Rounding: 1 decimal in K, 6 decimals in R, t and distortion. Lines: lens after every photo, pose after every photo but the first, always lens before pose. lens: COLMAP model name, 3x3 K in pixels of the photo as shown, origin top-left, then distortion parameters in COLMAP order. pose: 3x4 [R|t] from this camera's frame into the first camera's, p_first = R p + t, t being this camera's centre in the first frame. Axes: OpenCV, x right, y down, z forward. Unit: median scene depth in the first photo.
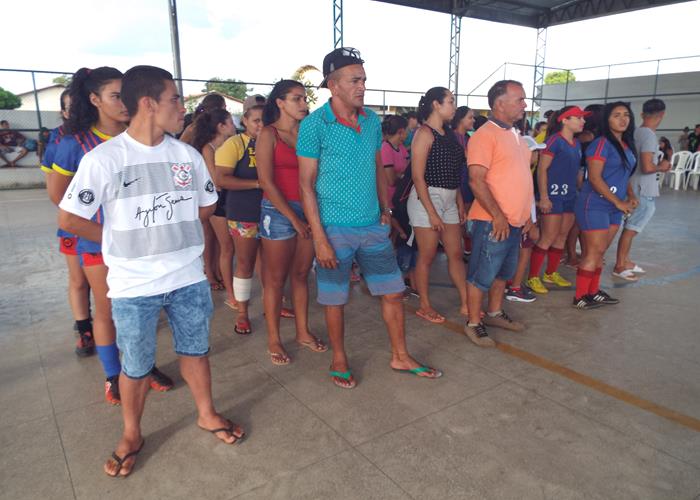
lens RADIAL K [[495.7, 0, 348.8], [0, 495.7, 252.4], [0, 0, 1]] dist [-0.007392, 0.012713]
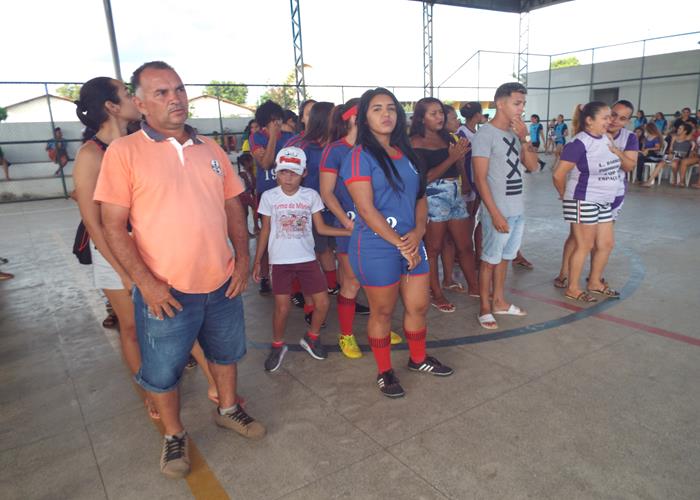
lens RADIAL K [[495.7, 0, 349.9], [0, 495.7, 249.3], [0, 0, 1]] dist [-0.007392, 0.012713]
pose [[0.998882, -0.032865, -0.033968, 0.085143], [0.032819, 0.999459, -0.001913, -0.015205], [0.034012, 0.000796, 0.999421, 0.057611]]
